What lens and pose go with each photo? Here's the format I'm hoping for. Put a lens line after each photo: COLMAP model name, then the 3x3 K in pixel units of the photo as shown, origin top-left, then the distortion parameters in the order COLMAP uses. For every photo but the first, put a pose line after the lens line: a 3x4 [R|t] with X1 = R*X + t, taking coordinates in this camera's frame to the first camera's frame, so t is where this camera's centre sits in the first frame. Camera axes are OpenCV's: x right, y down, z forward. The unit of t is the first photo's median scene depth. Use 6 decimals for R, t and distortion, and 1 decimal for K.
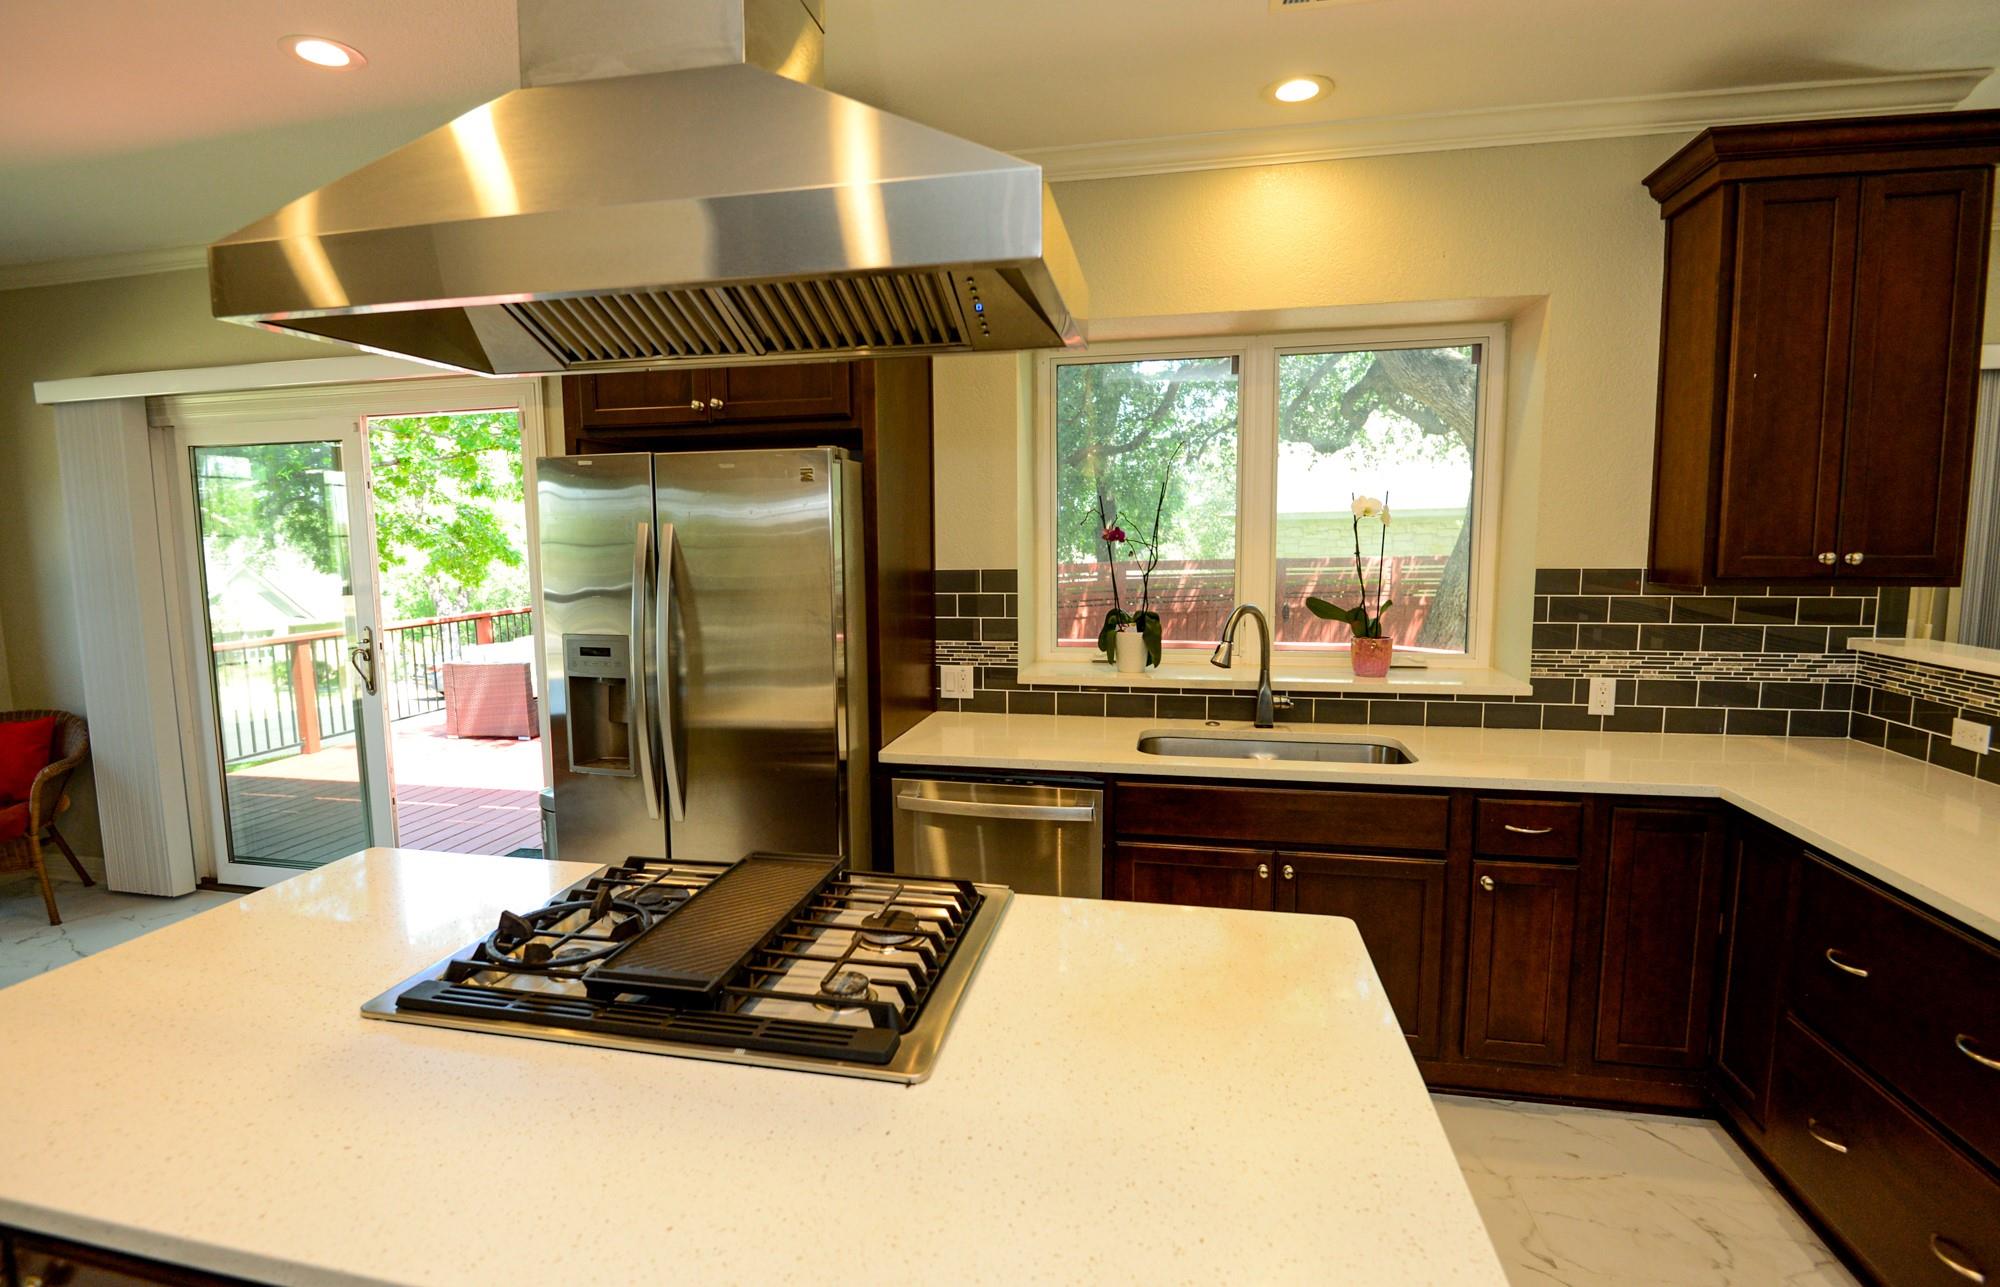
lens RADIAL K [[971.1, 0, 991.6], [0, 971.1, 648.6], [0, 0, 1]] dist [-0.014364, -0.000479]
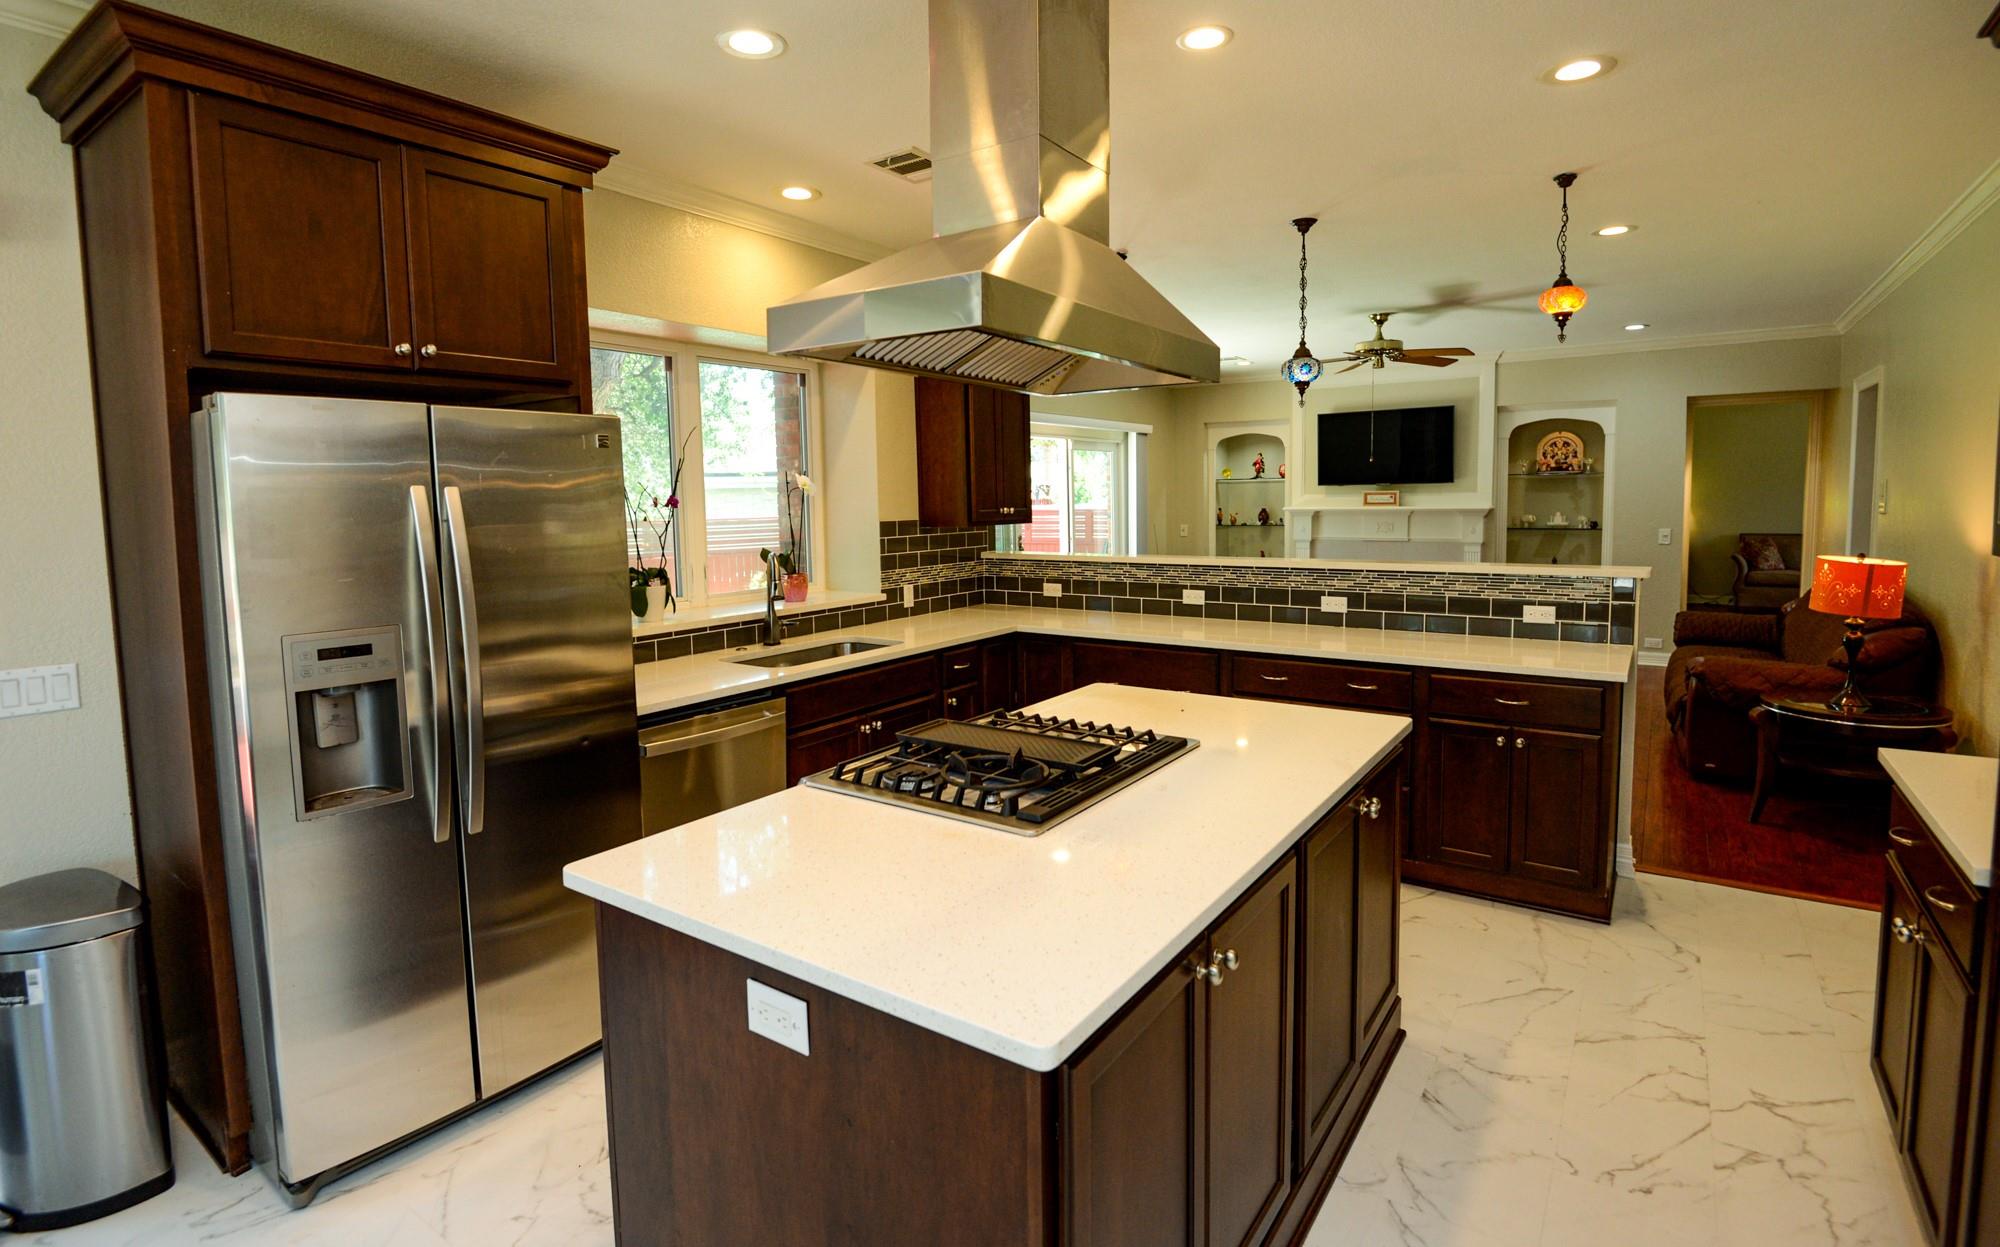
lens RADIAL K [[954.8, 0, 990.2], [0, 954.8, 577.8], [0, 0, 1]] dist [-0.006921, -0.000952]
pose [[0.383995, -0.074581, 0.920318, -0.836801], [0.117783, 0.992546, 0.031290, -0.017356], [-0.915792, 0.096383, 0.389917, 0.214740]]
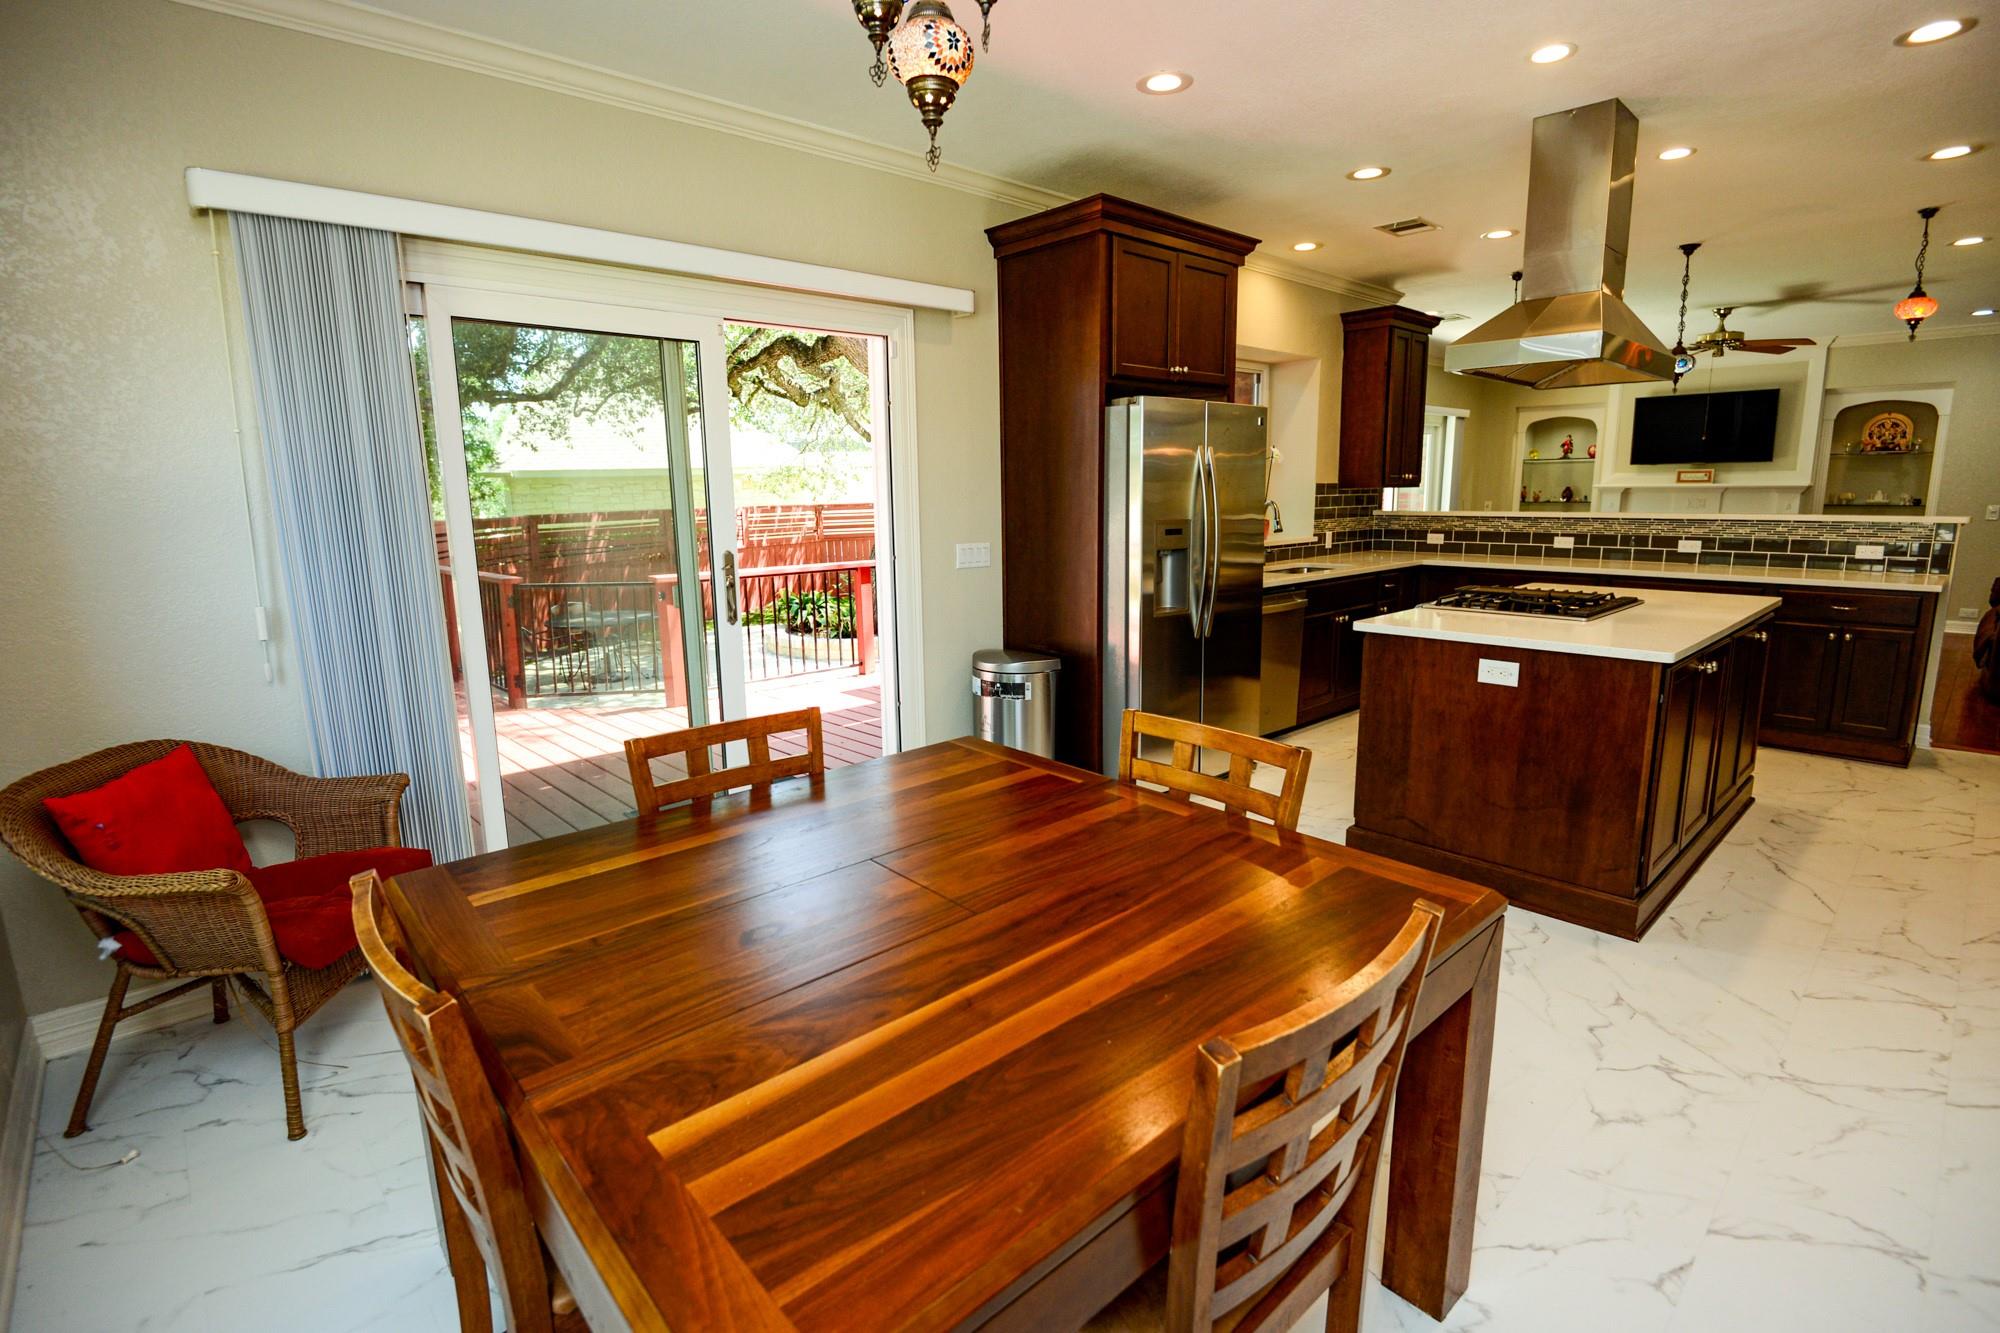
lens RADIAL K [[935.3, 0, 992.4], [0, 935.3, 663.2], [0, 0, 1]] dist [-0.019502, -0.001087]
pose [[0.572178, -0.147612, 0.806736, -1.623983], [0.103048, 0.988813, 0.107841, 0.017603], [-0.813630, 0.021429, 0.580988, 0.370144]]
